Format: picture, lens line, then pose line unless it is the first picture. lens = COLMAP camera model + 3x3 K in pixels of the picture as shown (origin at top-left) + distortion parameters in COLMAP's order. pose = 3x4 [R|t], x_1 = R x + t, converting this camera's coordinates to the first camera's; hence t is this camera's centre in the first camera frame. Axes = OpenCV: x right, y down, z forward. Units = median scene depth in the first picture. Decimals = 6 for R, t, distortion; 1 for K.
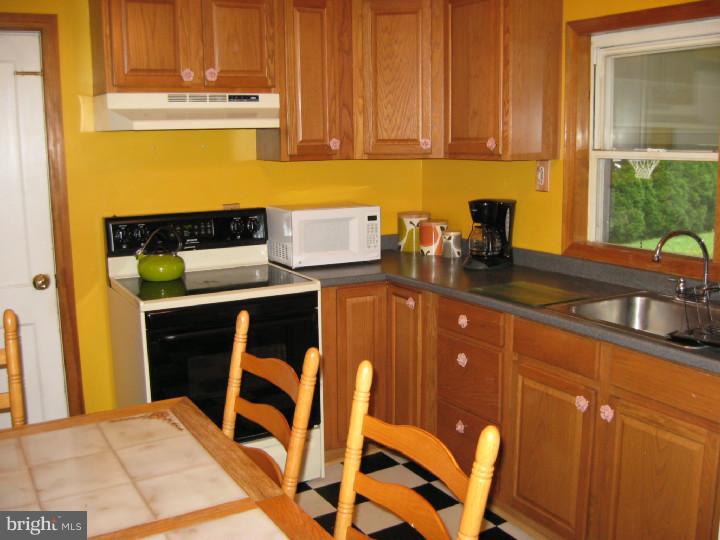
lens RADIAL K [[759.5, 0, 360.0], [0, 759.5, 270.0], [0, 0, 1]] dist [-0.124445, 0.031655]
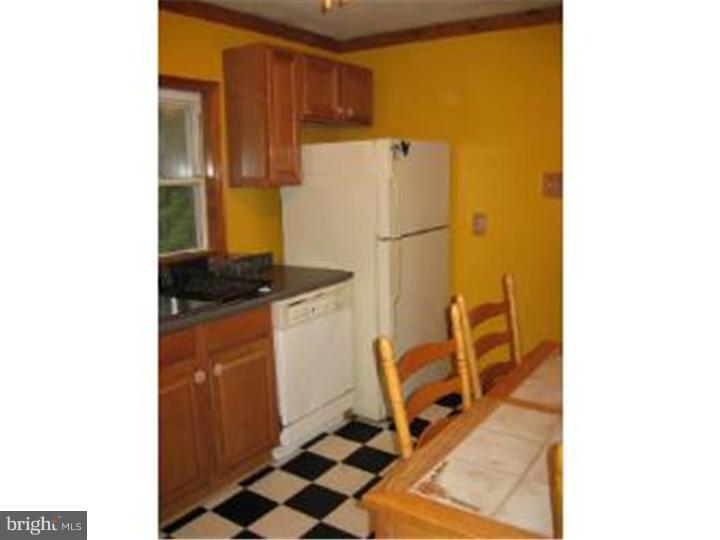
lens RADIAL K [[571.3, 0, 360.0], [0, 571.3, 270.0], [0, 0, 1]] dist [0.004649, 0.002569]
pose [[-0.436273, -0.147442, 0.887652, -0.797461], [0.157147, 0.958838, 0.236503, -0.222681], [-0.885986, 0.242672, -0.395145, 1.292278]]
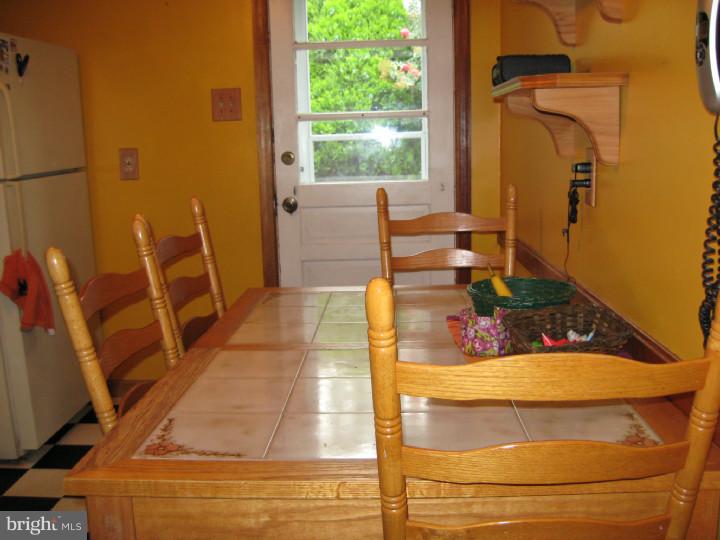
lens RADIAL K [[759.5, 0, 360.0], [0, 759.5, 270.0], [0, 0, 1]] dist [-0.124445, 0.031655]
pose [[-0.842605, -0.061836, 0.534970, -0.704676], [0.117586, 0.948292, 0.294816, -0.088222], [-0.525538, 0.311318, -0.791765, 1.351584]]
